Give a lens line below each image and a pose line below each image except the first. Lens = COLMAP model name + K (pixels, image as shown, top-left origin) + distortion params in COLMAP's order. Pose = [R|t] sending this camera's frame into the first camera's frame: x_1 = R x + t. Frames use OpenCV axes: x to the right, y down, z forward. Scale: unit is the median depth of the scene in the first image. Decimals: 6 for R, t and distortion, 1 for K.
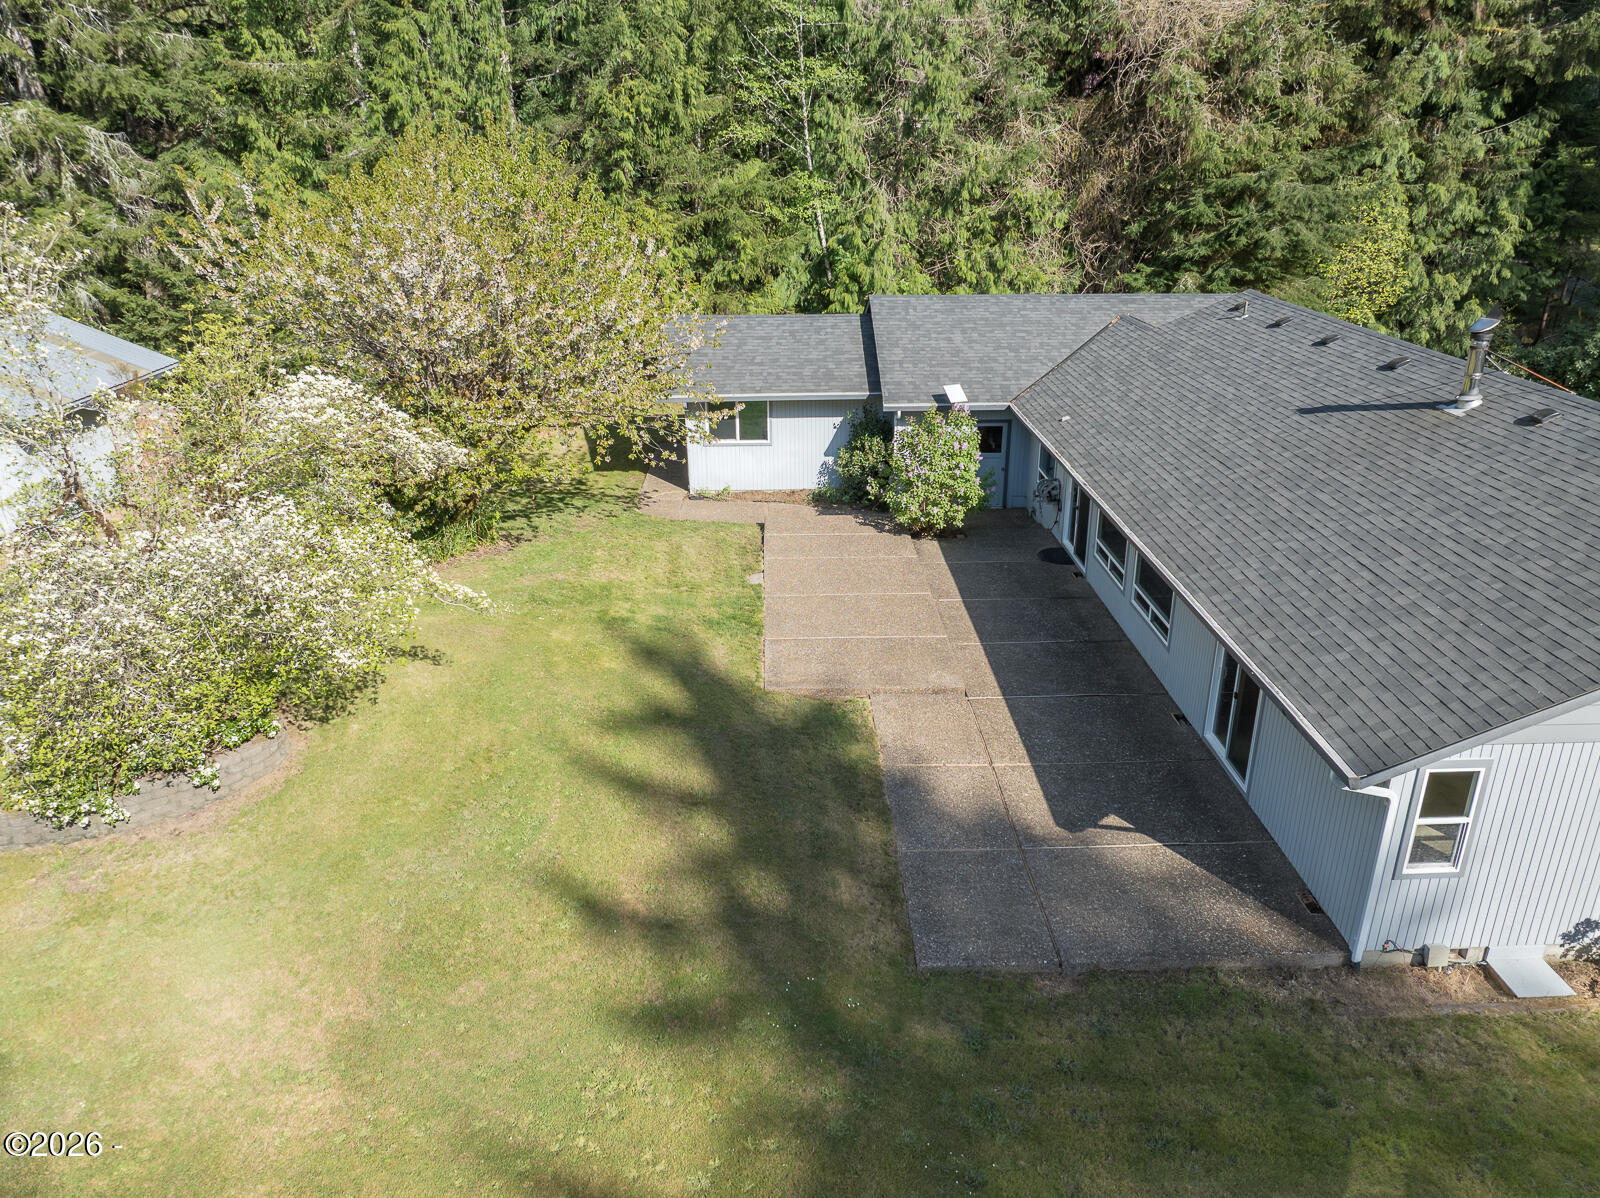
lens RADIAL K [[1112.2, 0, 797.2], [0, 1112.2, 604.3], [0, 0, 1]] dist [-0.049426, 0.018451]
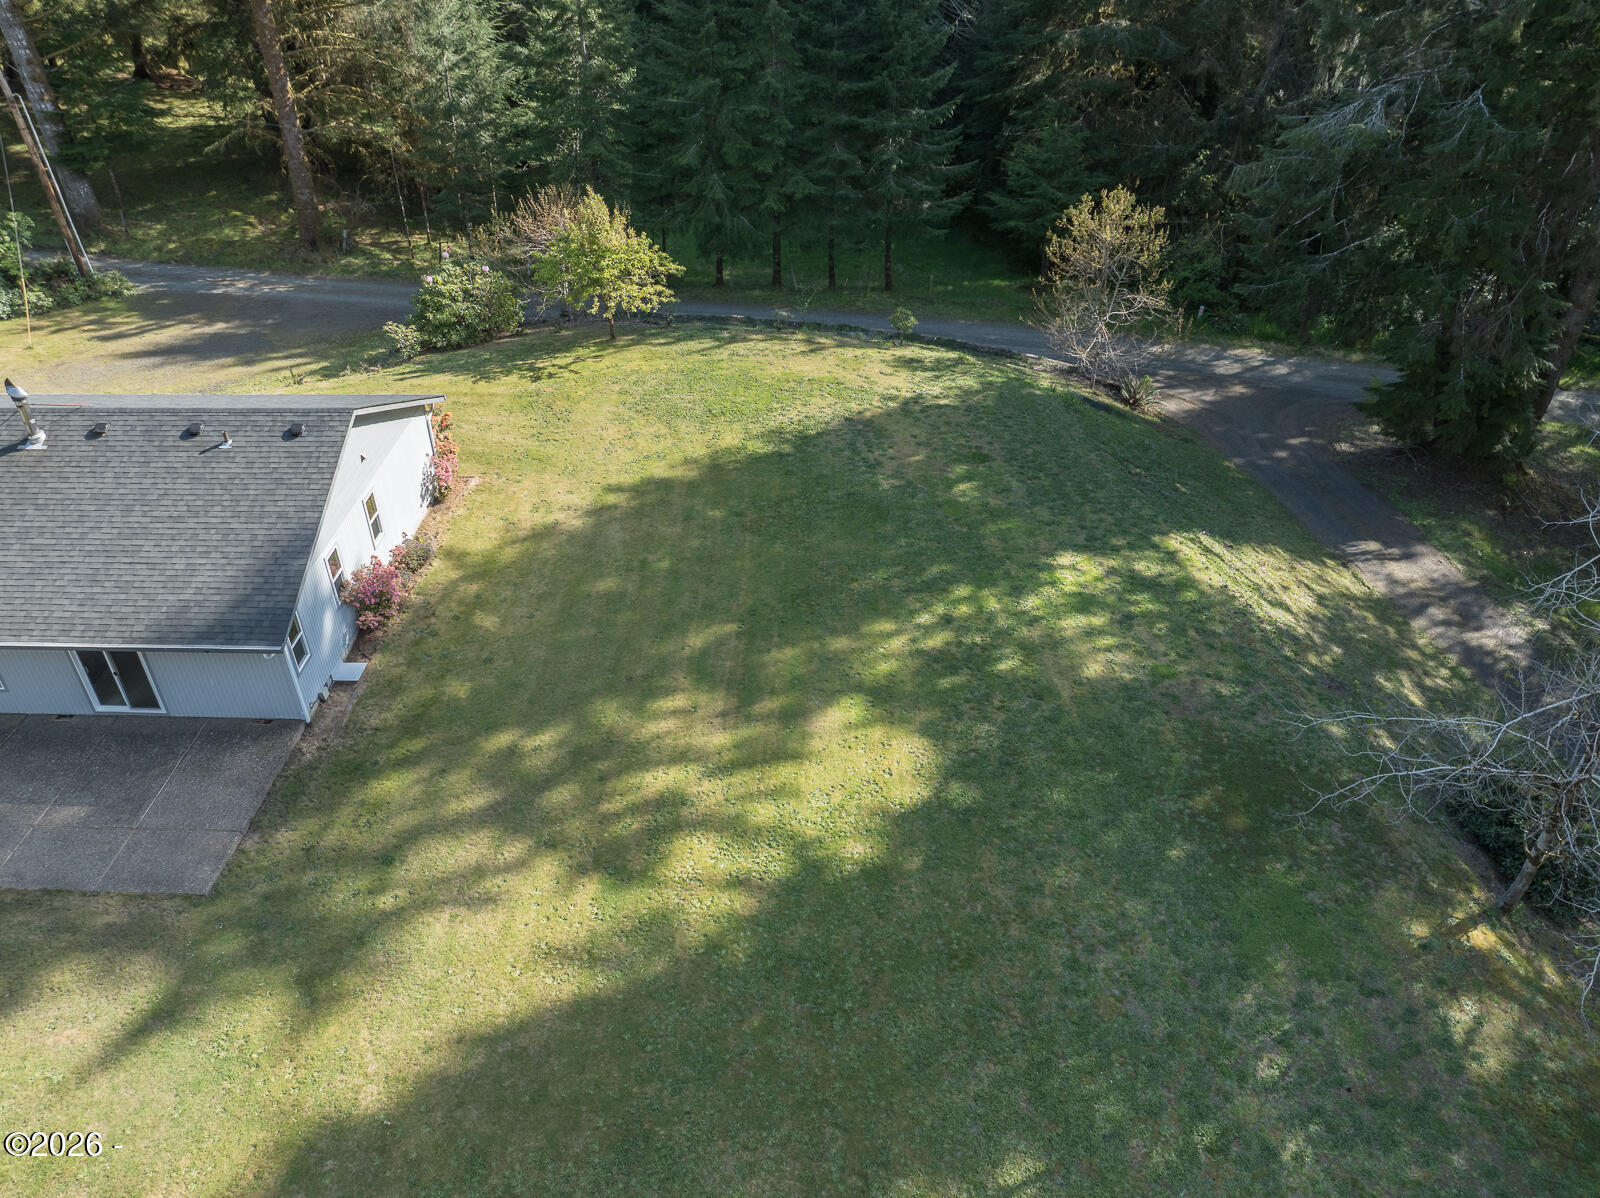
lens RADIAL K [[1112.2, 0, 795.8], [0, 1112.2, 598.2], [0, 0, 1]] dist [-0.049426, 0.018451]
pose [[0.051100, -0.573740, 0.817442, -0.299637], [0.388383, 0.765497, 0.513003, -0.166477], [-0.920080, 0.291266, 0.261948, -0.125260]]
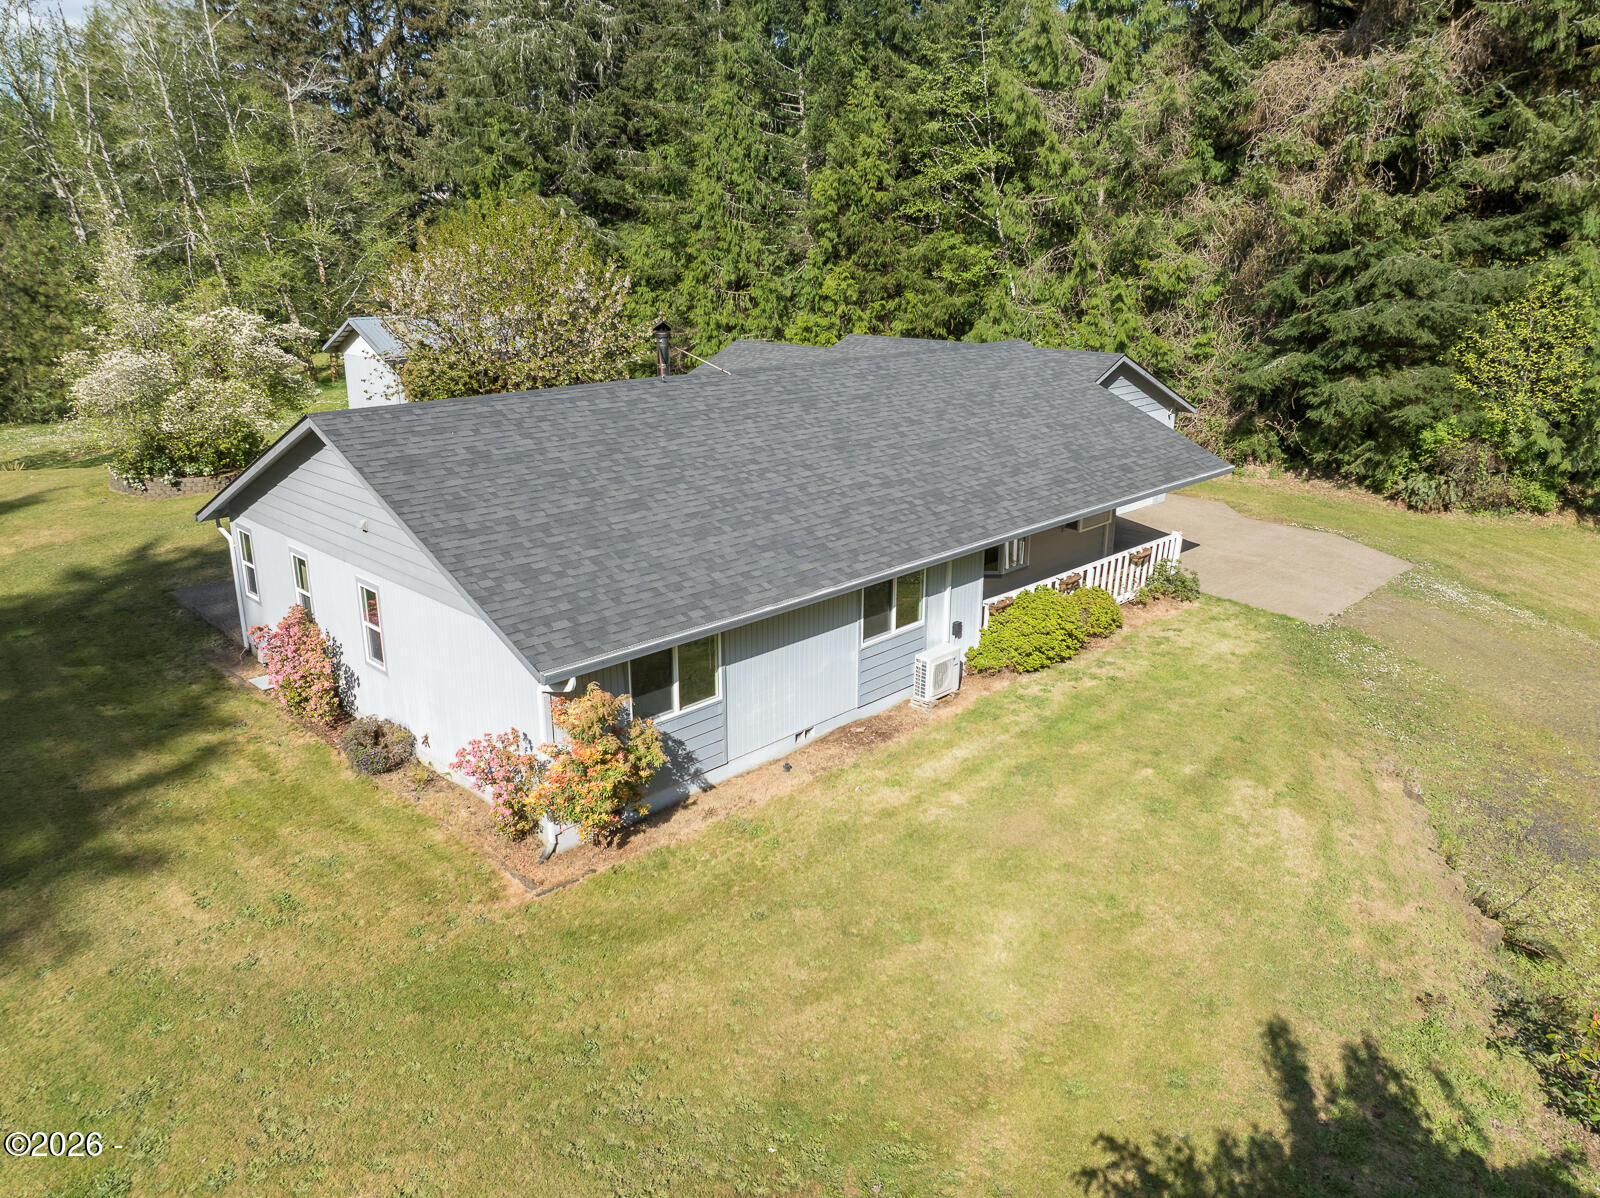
lens RADIAL K [[1112.2, 0, 803.9], [0, 1112.2, 594.5], [0, 0, 1]] dist [-0.049426, 0.018451]
pose [[0.707826, 0.221738, -0.670682, 0.772492], [-0.282385, 0.959111, 0.019072, -0.011617], [0.647488, 0.175891, 0.741500, 0.096422]]
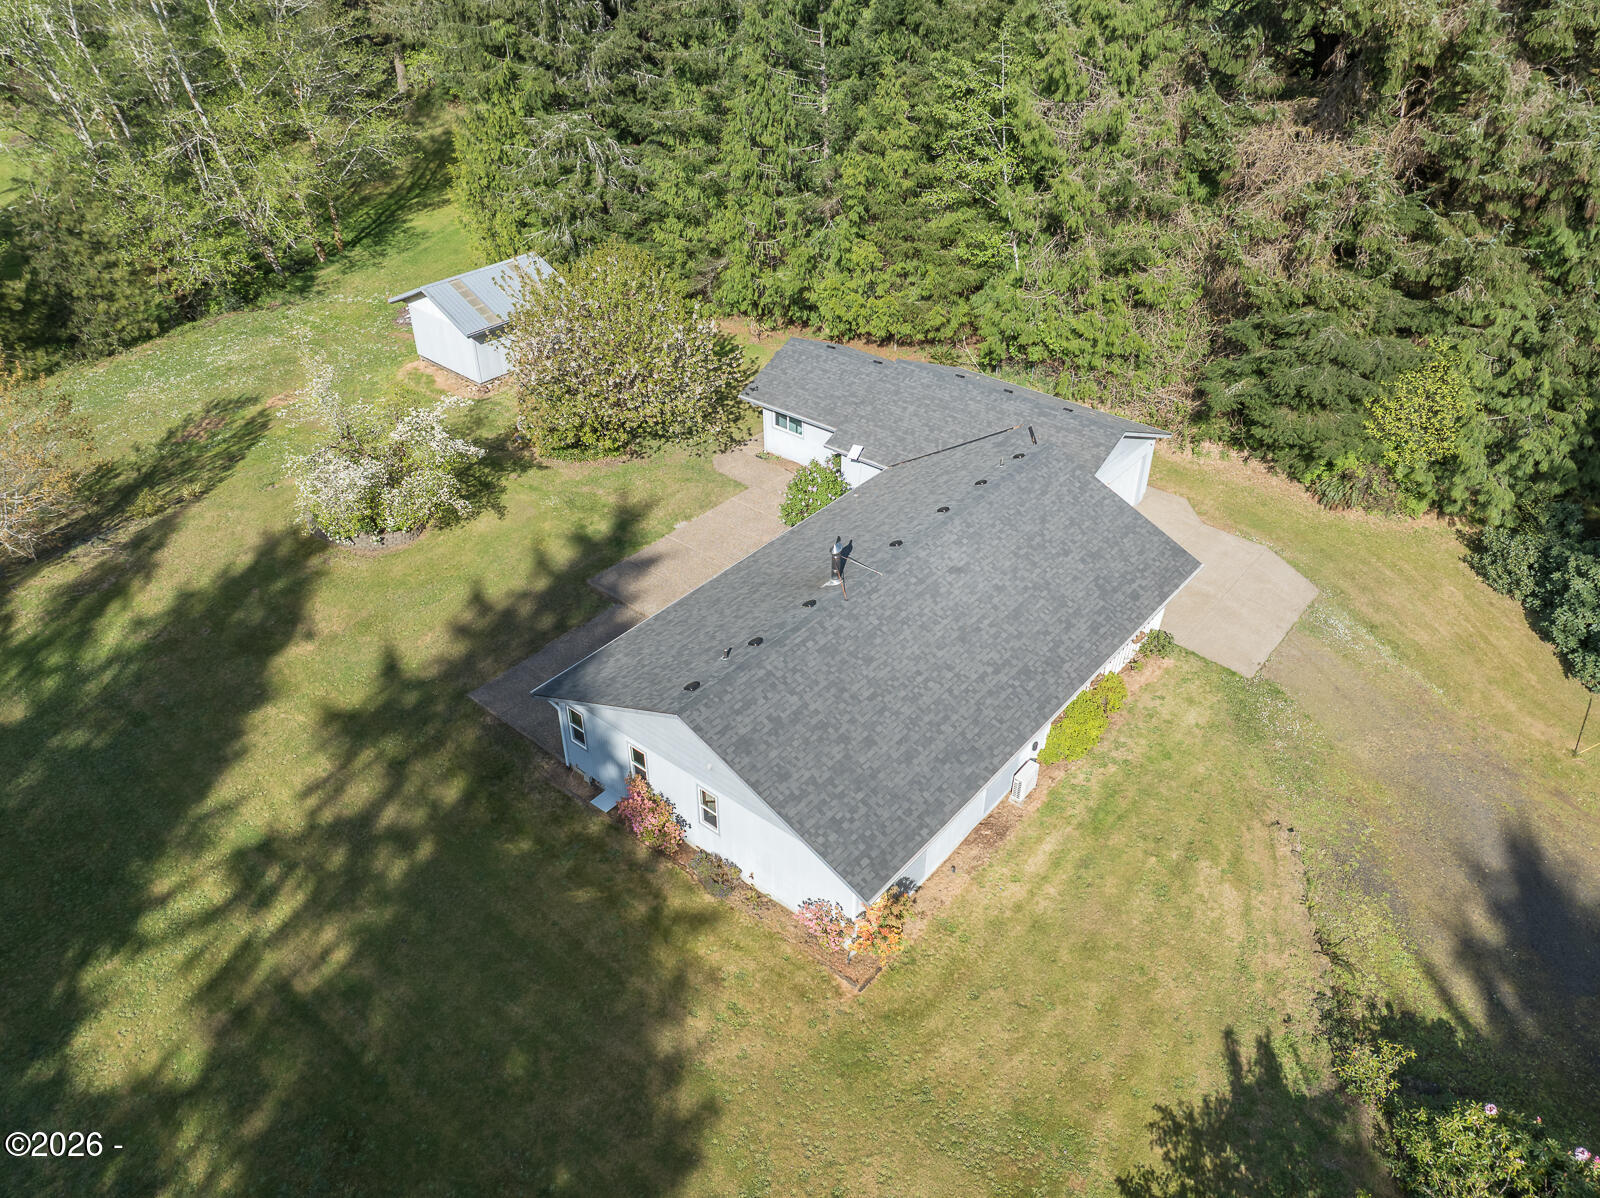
lens RADIAL K [[1112.2, 0, 813.2], [0, 1112.2, 613.8], [0, 0, 1]] dist [-0.049426, 0.018451]
pose [[0.767564, 0.378710, -0.517131, 0.743622], [-0.257200, 0.920966, 0.292694, -0.314959], [0.587106, -0.091655, 0.804305, -0.248358]]
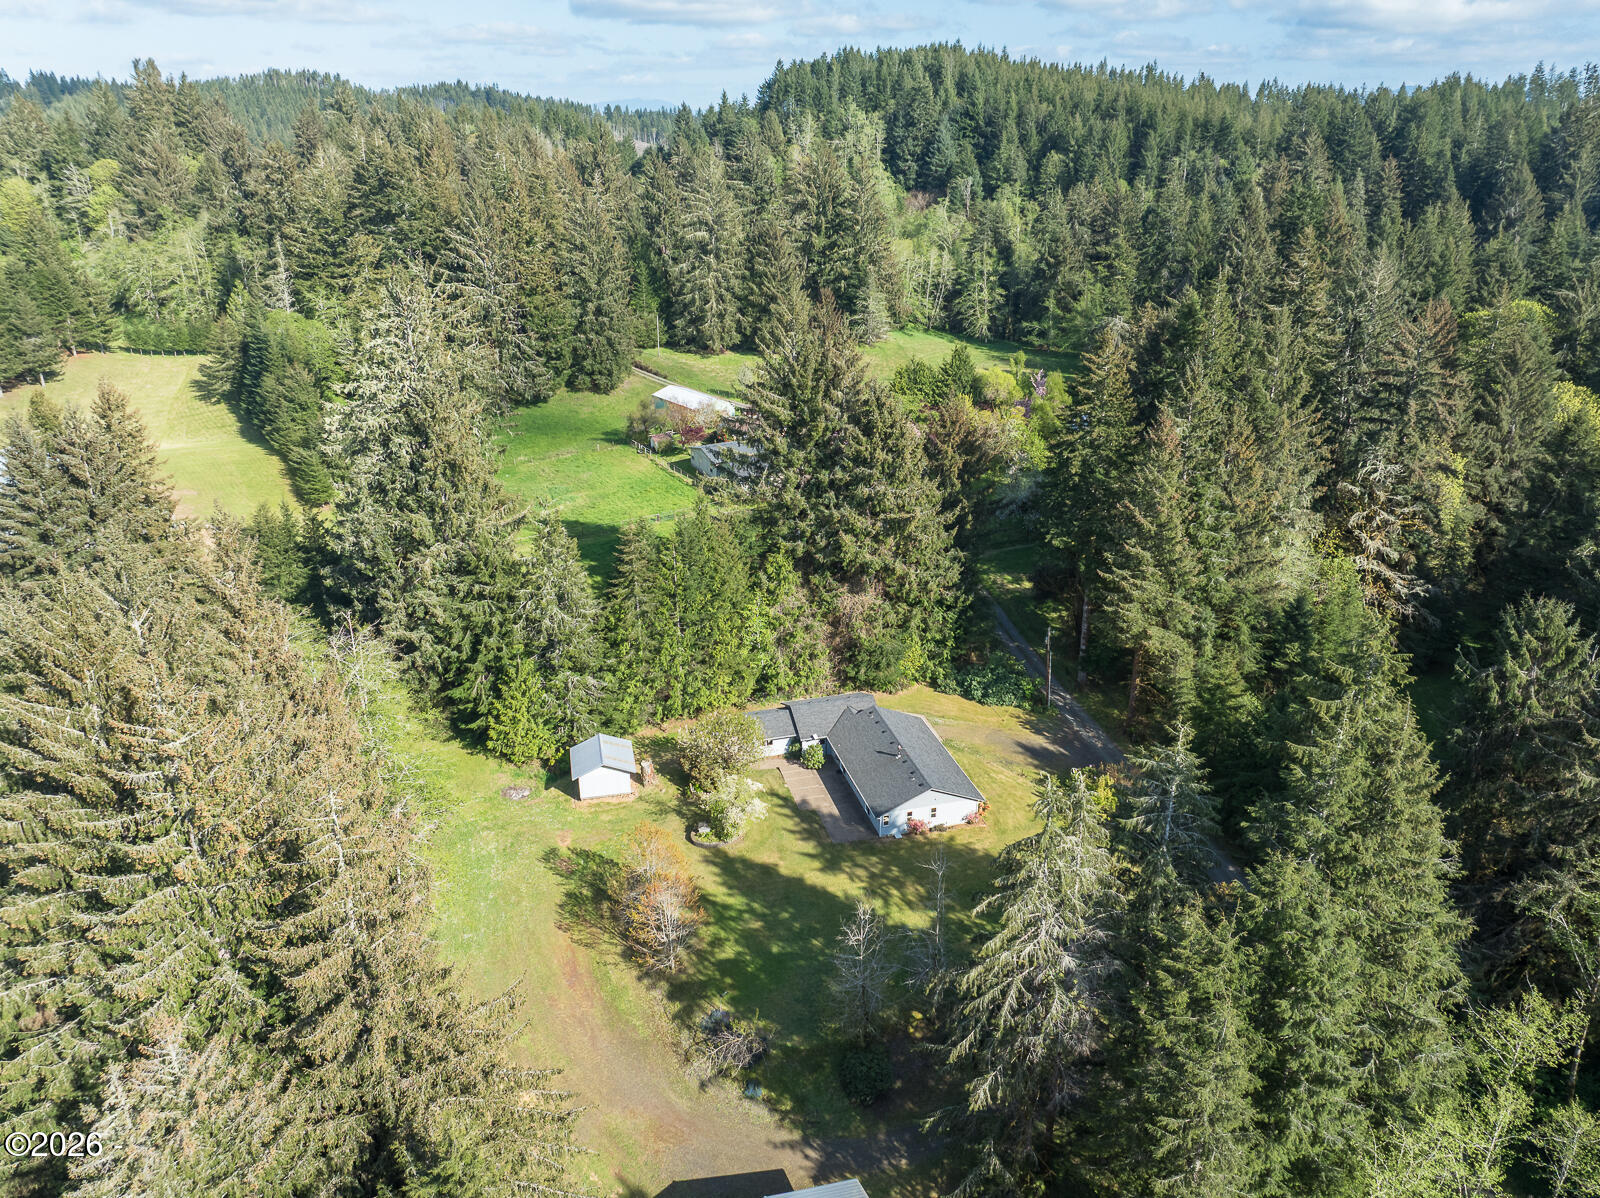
lens RADIAL K [[1112.2, 0, 801.1], [0, 1112.2, 598.8], [0, 0, 1]] dist [-0.049426, 0.018451]
pose [[0.969809, -0.089467, 0.226860, -0.698268], [0.091153, 0.995832, 0.003057, -0.590876], [-0.226188, 0.017714, 0.973923, -2.686568]]
